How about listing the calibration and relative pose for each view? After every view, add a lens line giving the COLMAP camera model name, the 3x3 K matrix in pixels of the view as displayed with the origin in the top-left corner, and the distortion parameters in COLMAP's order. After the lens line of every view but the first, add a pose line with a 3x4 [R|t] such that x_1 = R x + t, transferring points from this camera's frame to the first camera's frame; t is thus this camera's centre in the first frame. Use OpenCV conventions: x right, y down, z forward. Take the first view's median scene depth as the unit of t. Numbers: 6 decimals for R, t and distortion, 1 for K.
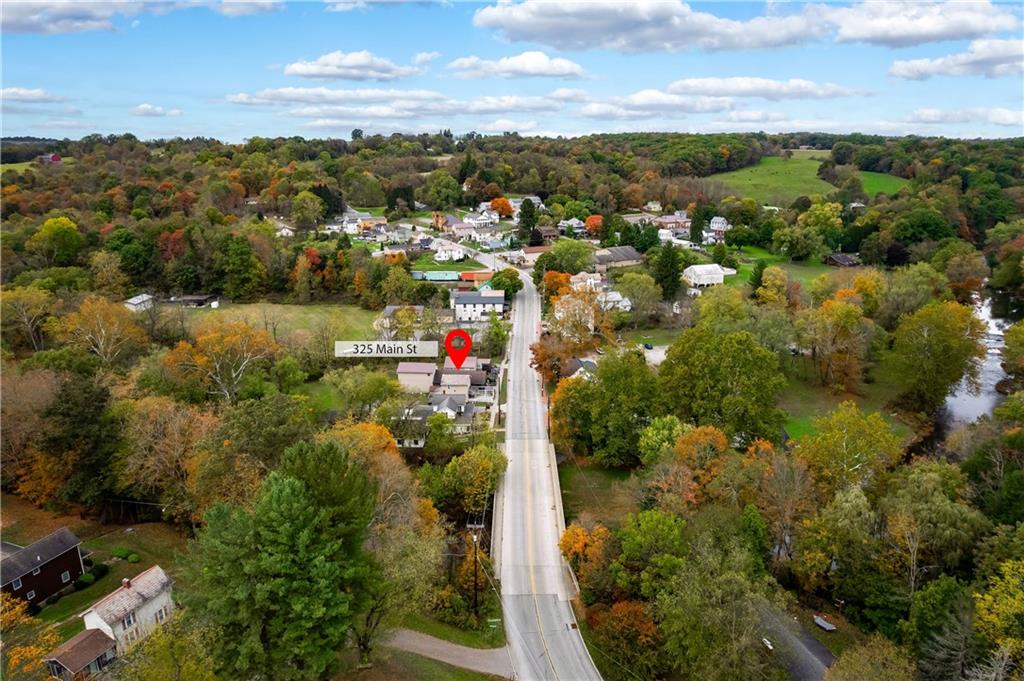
lens RADIAL K [[666.1, 0, 512.0], [0, 666.1, 340.5], [0, 0, 1]] dist [-0.077103, 0.073420]
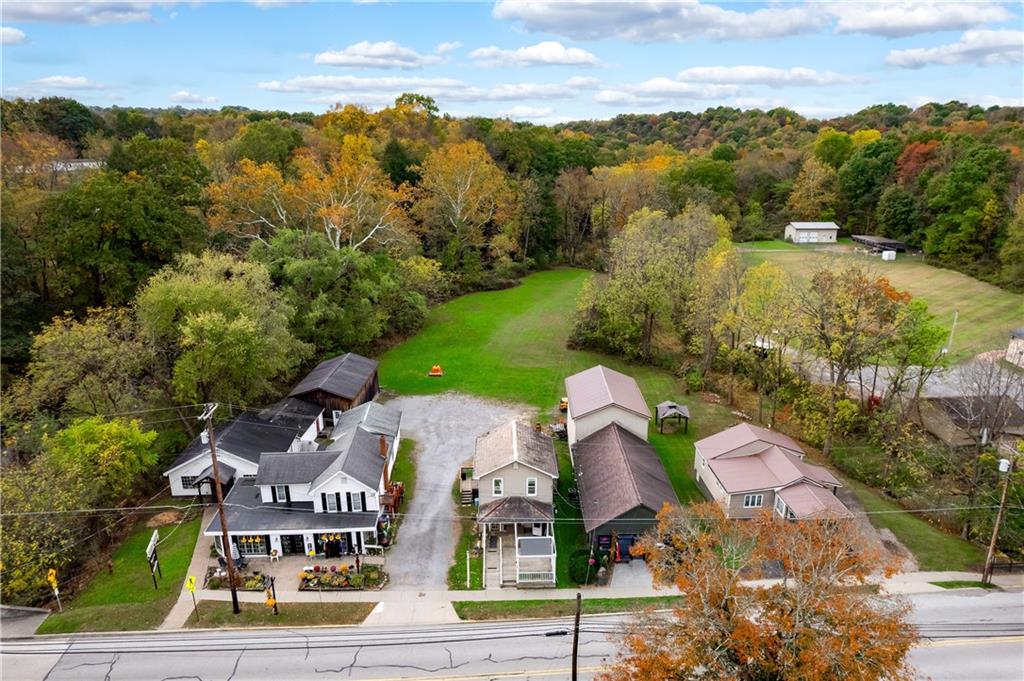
lens RADIAL K [[666.1, 0, 512.0], [0, 666.1, 340.5], [0, 0, 1]] dist [-0.077103, 0.073420]
pose [[0.096789, 0.302336, -0.948275, 0.101879], [-0.282085, 0.922015, 0.265172, -0.037825], [0.954495, 0.241828, 0.174526, 0.495262]]
